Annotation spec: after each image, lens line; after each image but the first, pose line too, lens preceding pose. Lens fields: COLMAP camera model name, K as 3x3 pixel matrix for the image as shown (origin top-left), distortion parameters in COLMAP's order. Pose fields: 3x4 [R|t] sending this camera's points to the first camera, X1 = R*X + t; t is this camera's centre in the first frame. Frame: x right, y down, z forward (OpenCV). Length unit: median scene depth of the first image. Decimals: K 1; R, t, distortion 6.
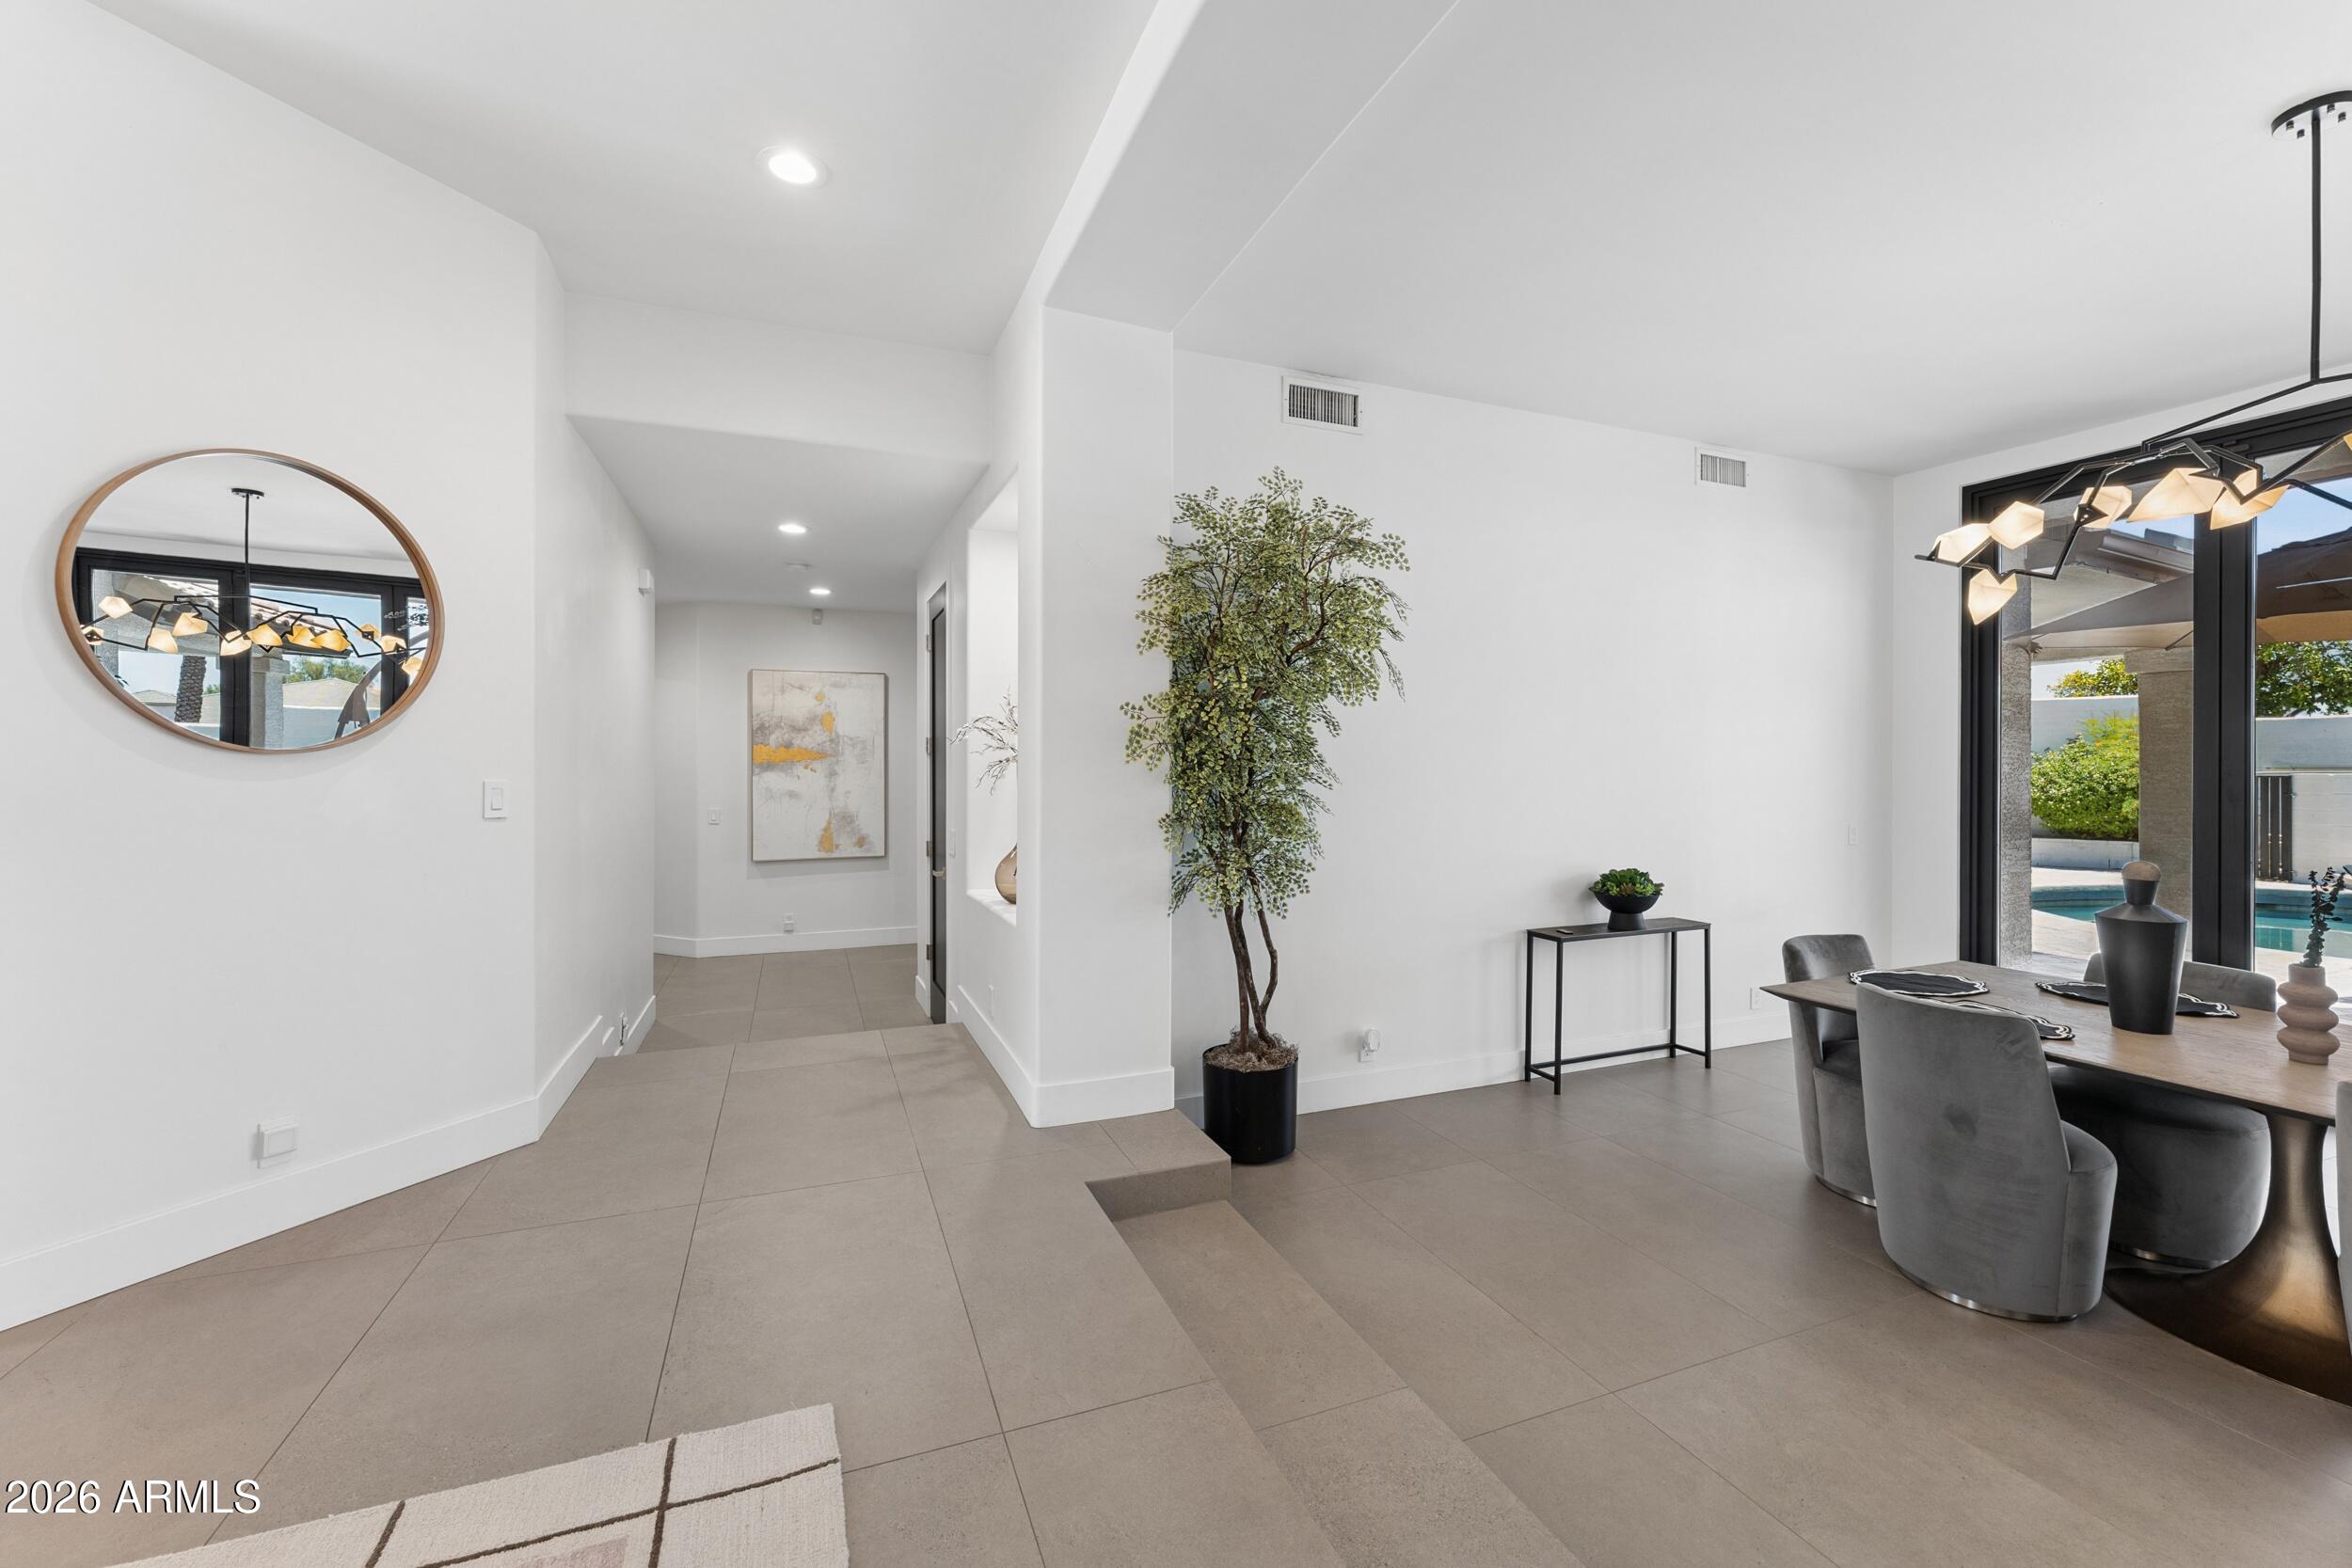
lens RADIAL K [[949.0, 0, 1169.5], [0, 949.0, 763.5], [0, 0, 1]] dist [-0.000976, -0.000227]
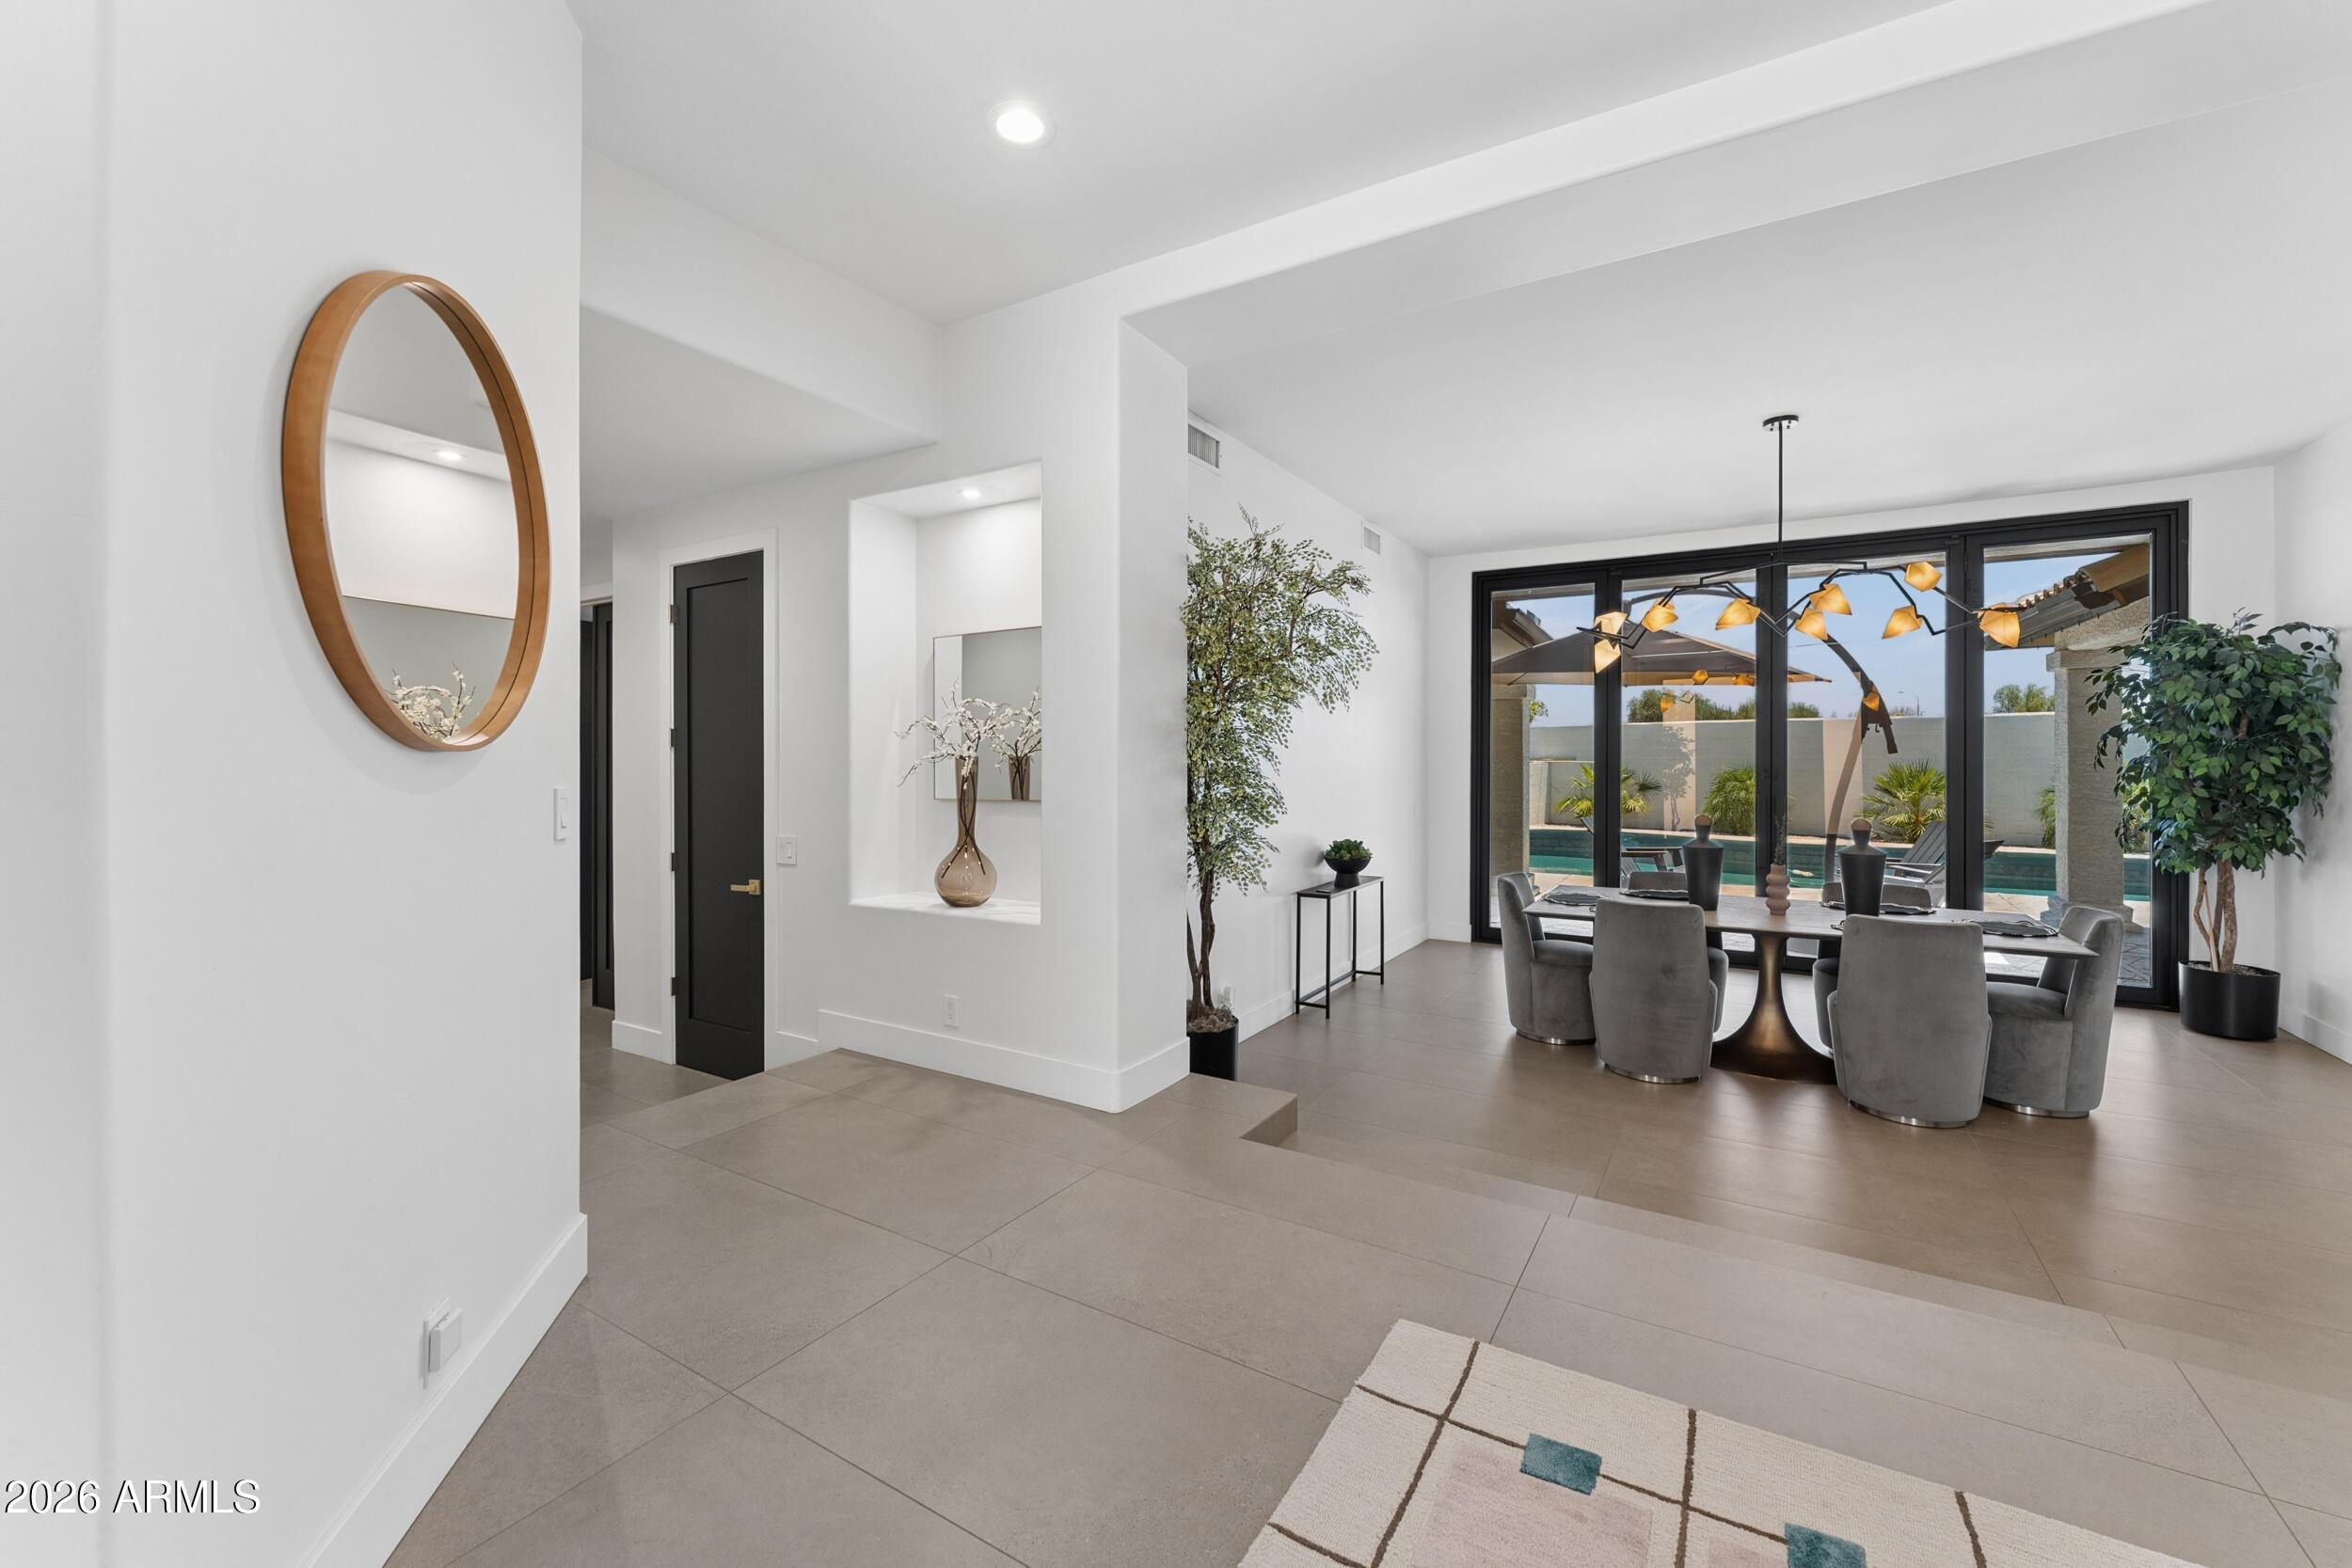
lens RADIAL K [[949.0, 0, 1169.5], [0, 949.0, 763.5], [0, 0, 1]] dist [-0.000976, -0.000227]
pose [[0.805303, -0.003893, 0.592851, -0.616782], [-0.002355, 0.999950, 0.009765, -0.007793], [-0.592859, -0.009260, 0.805253, 0.116359]]
